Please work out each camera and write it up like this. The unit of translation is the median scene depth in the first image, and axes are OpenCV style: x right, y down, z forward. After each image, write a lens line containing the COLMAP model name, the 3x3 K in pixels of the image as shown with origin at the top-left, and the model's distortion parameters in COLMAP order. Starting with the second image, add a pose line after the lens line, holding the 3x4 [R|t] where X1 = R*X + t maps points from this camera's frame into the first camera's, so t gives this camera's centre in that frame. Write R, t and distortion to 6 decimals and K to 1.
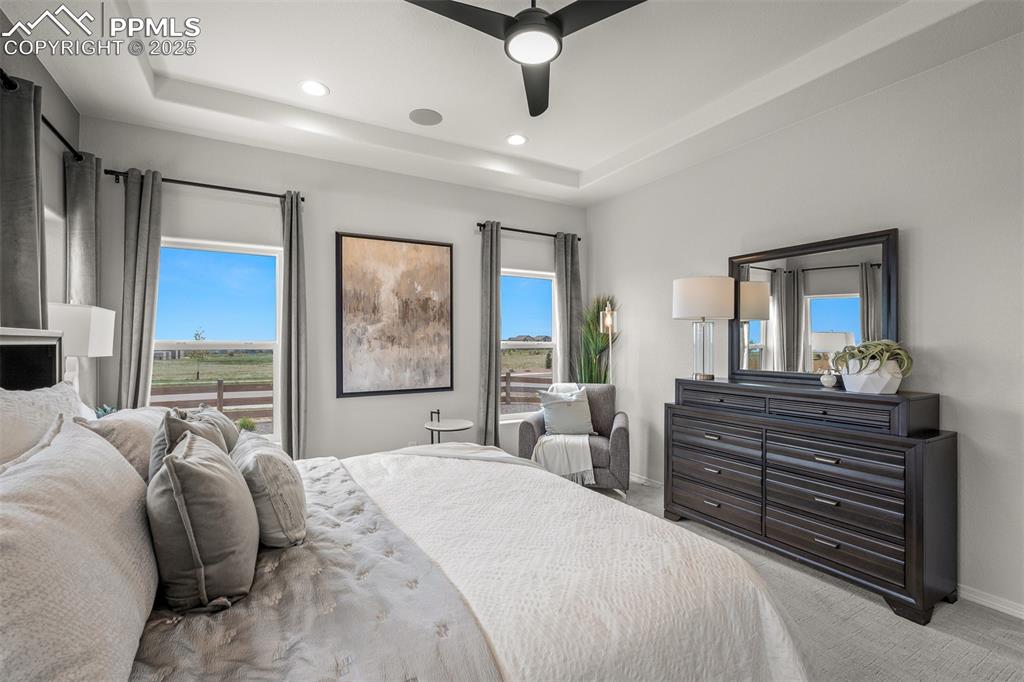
lens RADIAL K [[459.7, 0, 514.8], [0, 459.7, 340.5], [0, 0, 1]] dist [0.001880, -0.000975]
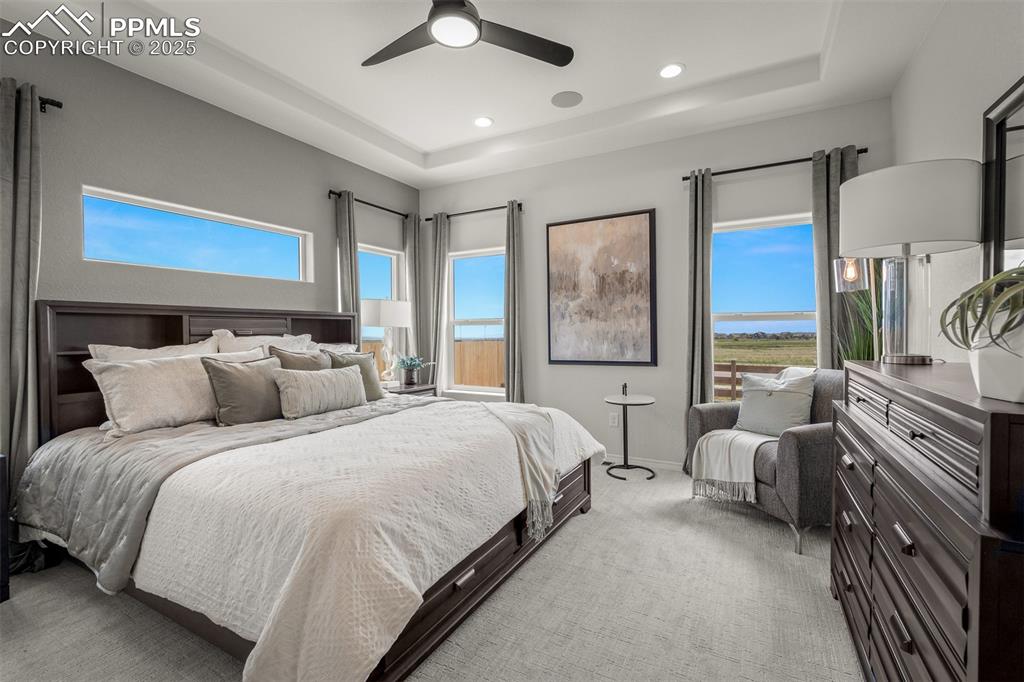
lens RADIAL K [[459.7, 0, 510.8], [0, 459.7, 339.7], [0, 0, 1]] dist [0.001880, -0.000975]
pose [[0.515301, 0.013716, -0.856899, 0.548928], [0.017024, 0.999511, 0.026236, 0.027096], [0.856840, -0.028107, 0.514816, 0.284198]]
